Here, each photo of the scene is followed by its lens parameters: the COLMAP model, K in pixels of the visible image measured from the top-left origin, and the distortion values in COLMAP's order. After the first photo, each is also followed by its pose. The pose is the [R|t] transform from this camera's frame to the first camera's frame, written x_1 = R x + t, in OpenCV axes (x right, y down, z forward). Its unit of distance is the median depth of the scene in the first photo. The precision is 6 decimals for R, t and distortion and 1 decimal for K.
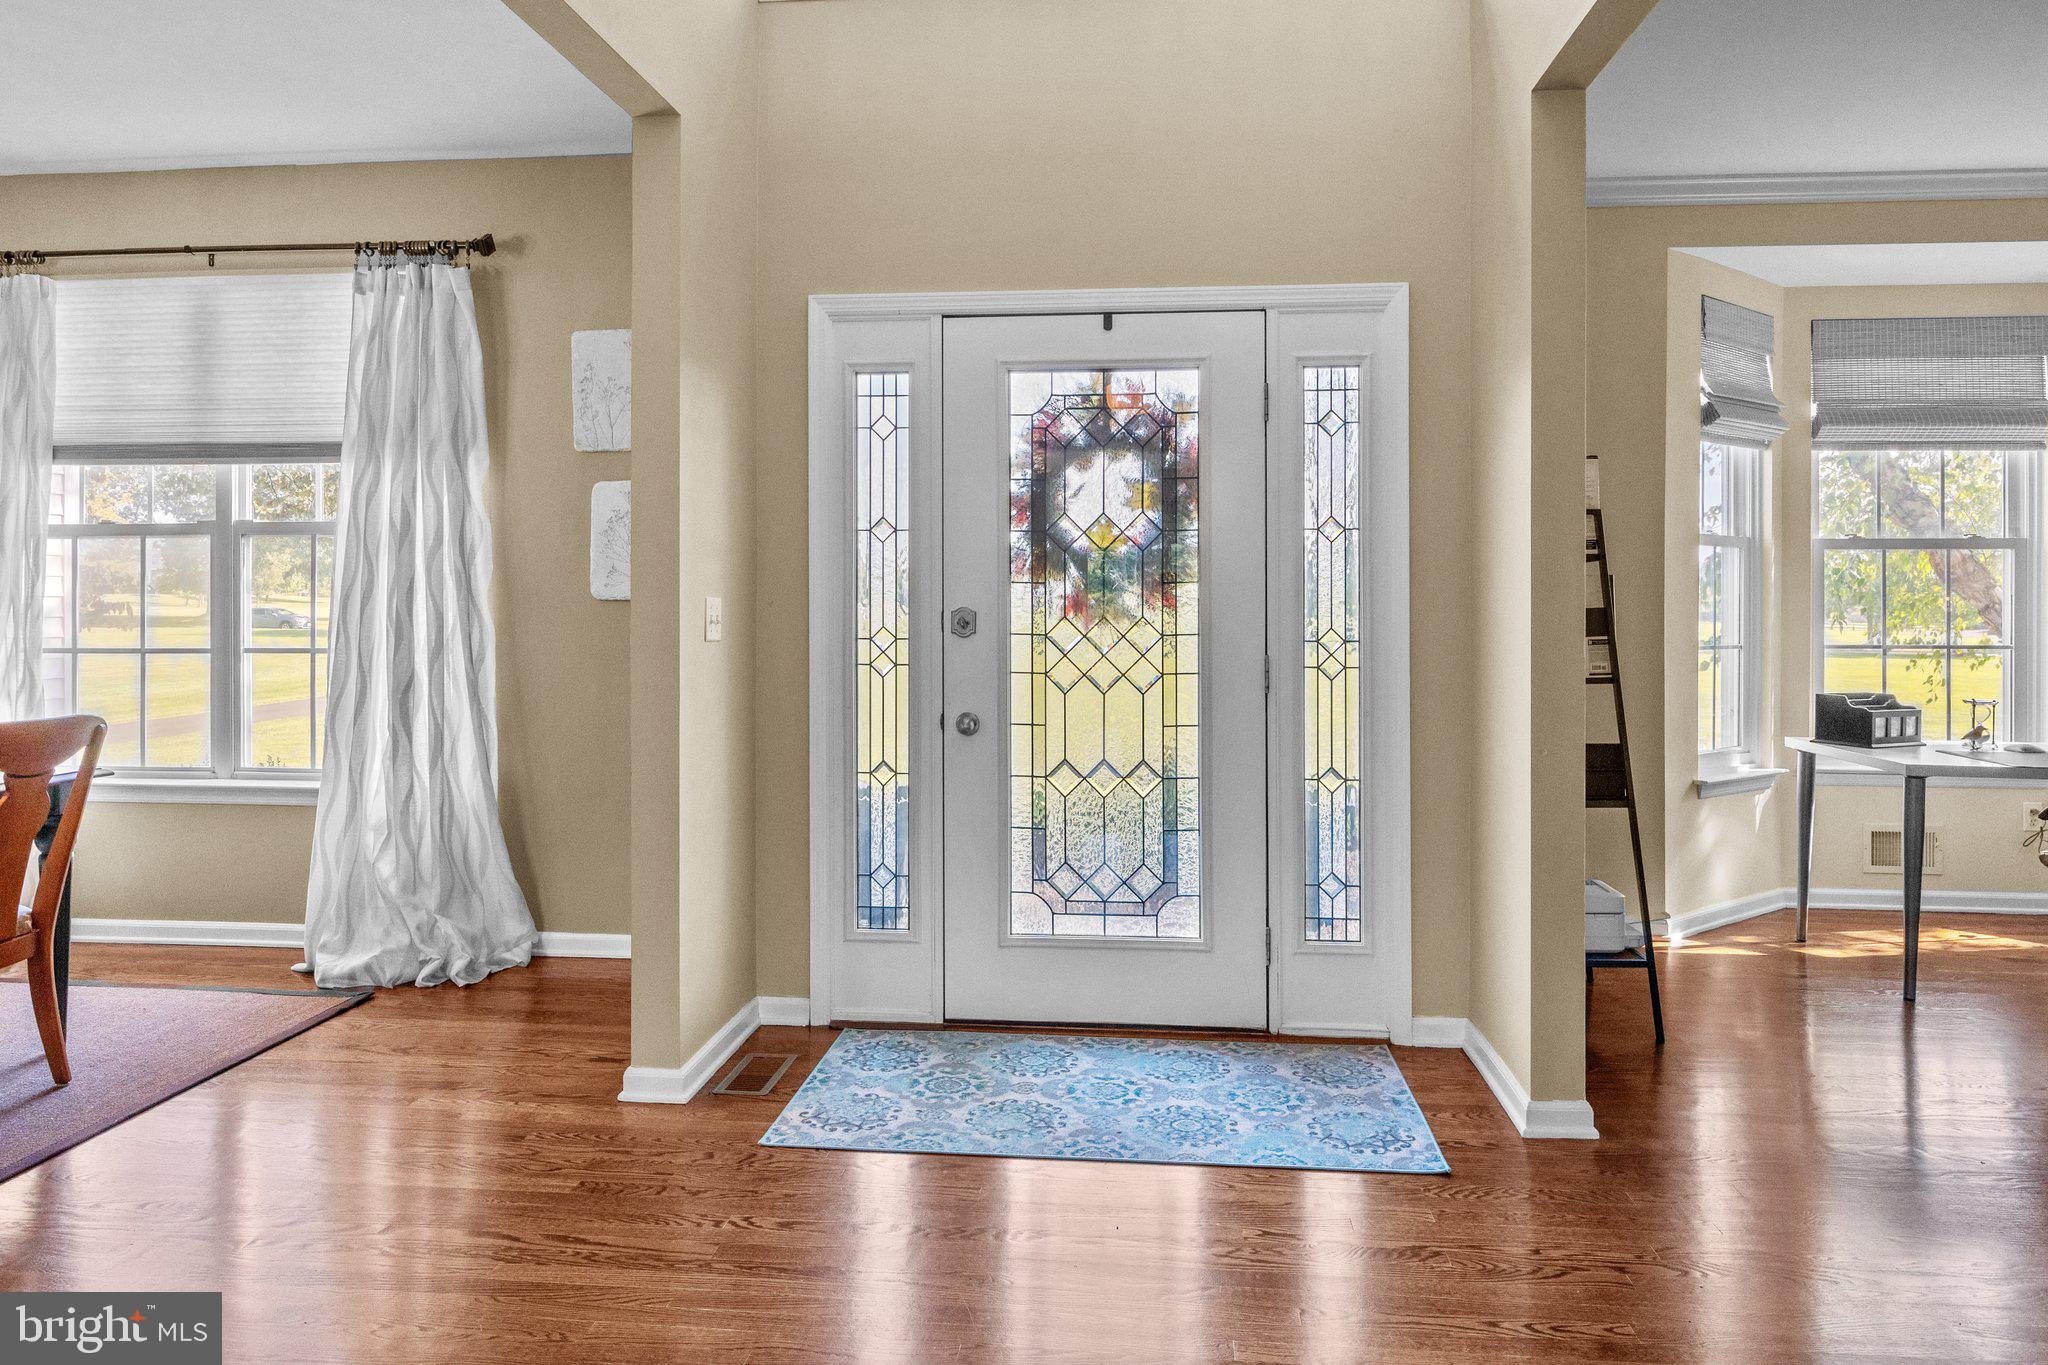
lens RADIAL K [[1309.0, 0, 1024.9], [0, 1309.0, 611.9], [0, 0, 1]] dist [-0.003404, -0.001212]
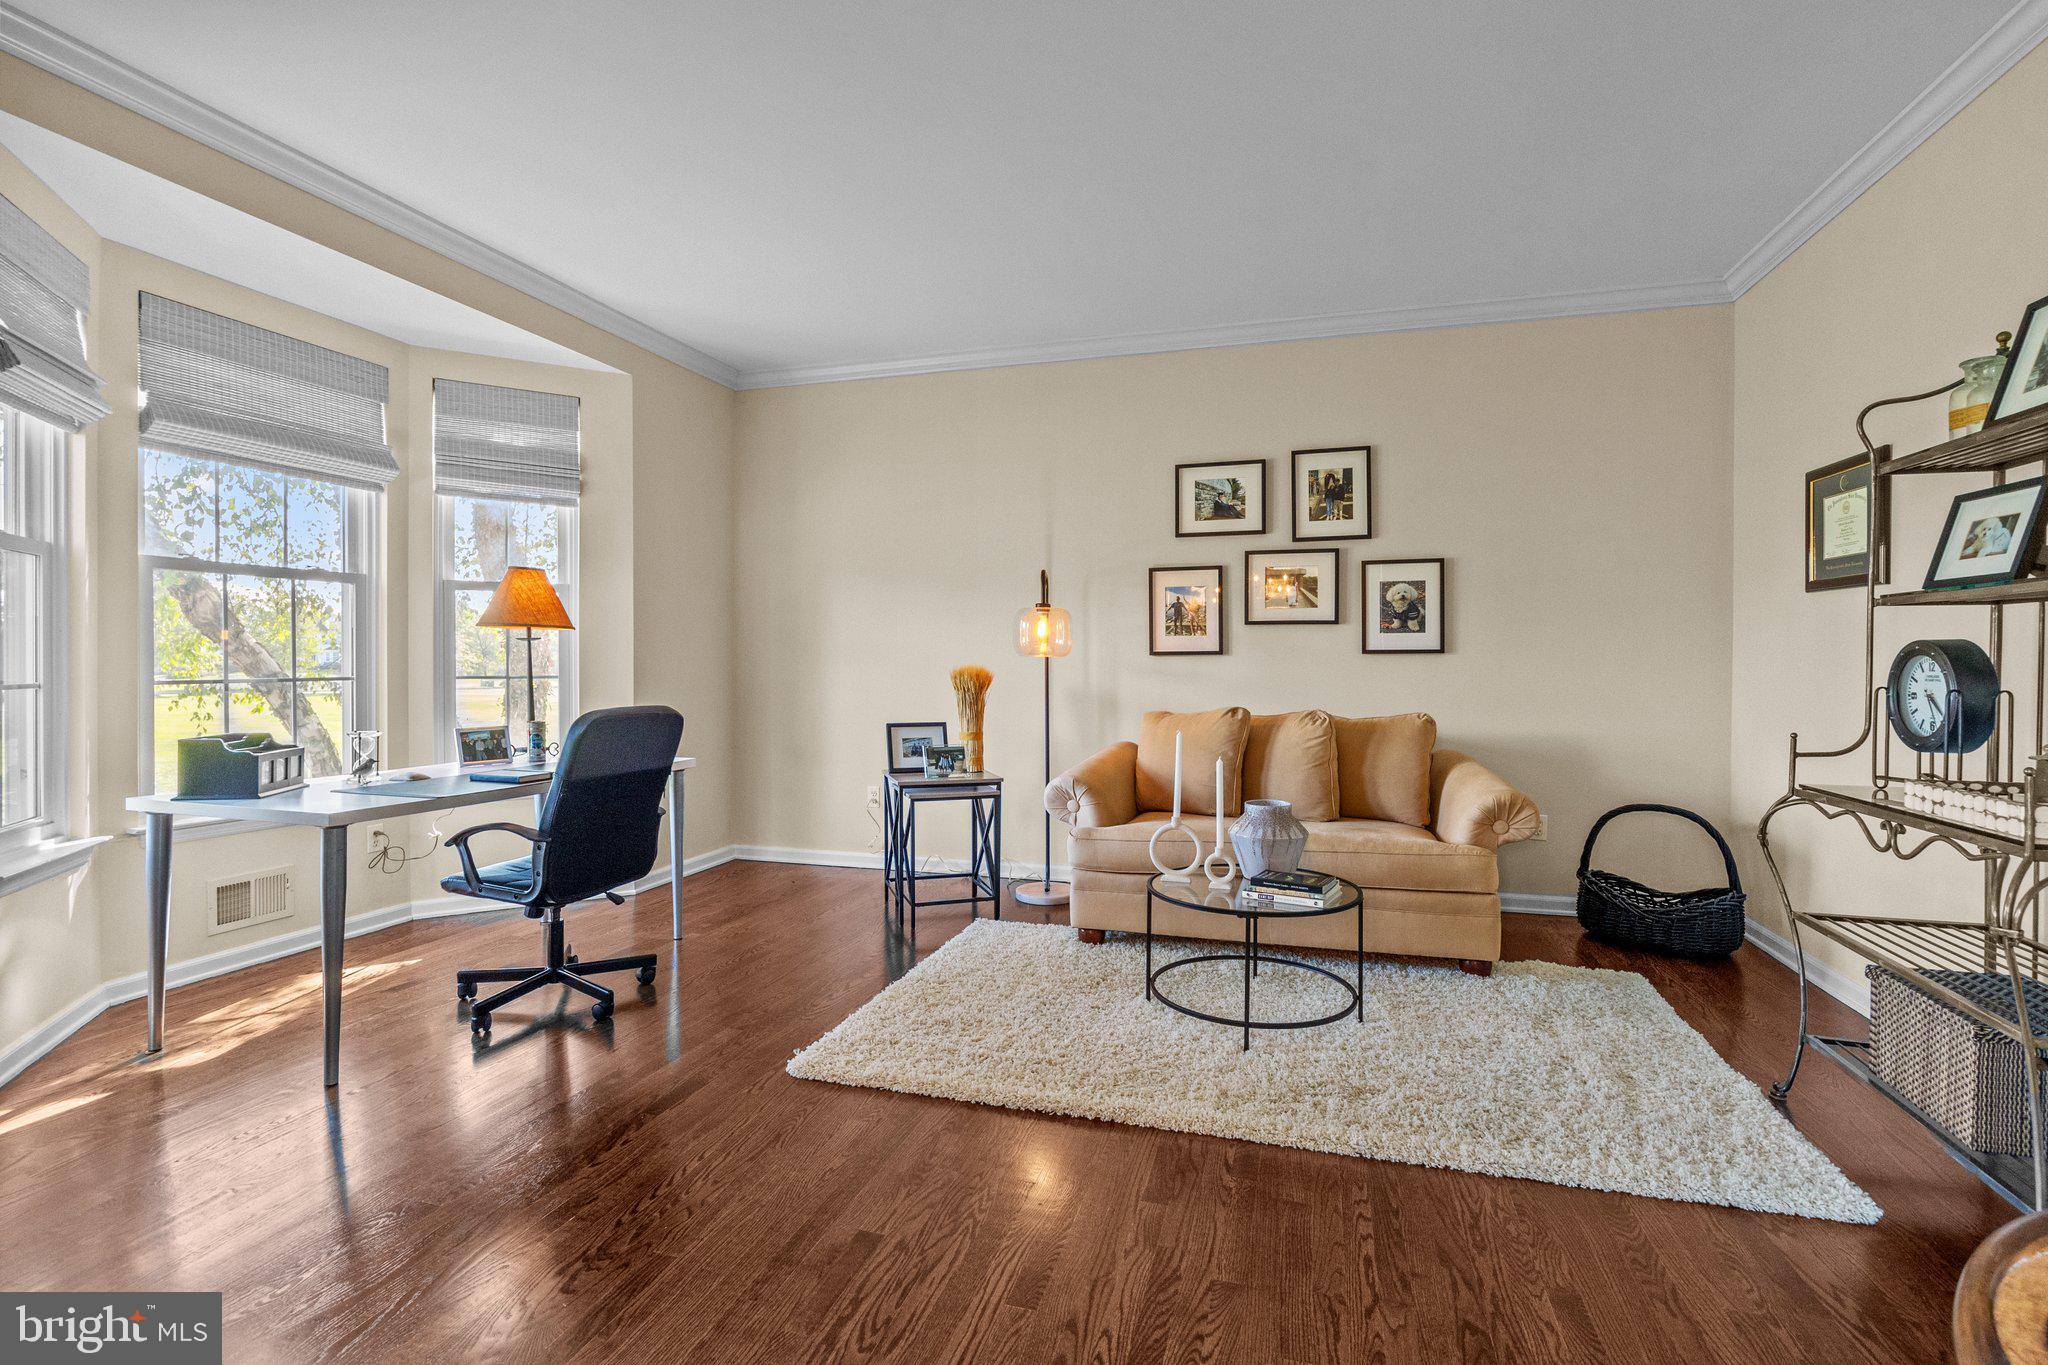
lens RADIAL K [[946.5, 0, 1029.0], [0, 946.5, 661.2], [0, 0, 1]] dist [-0.003040, -0.000098]
pose [[0.185359, -0.004247, 0.982662, 0.120091], [0.002203, 0.999990, 0.003906, 0.012011], [-0.982668, 0.001441, 0.185366, 0.341594]]
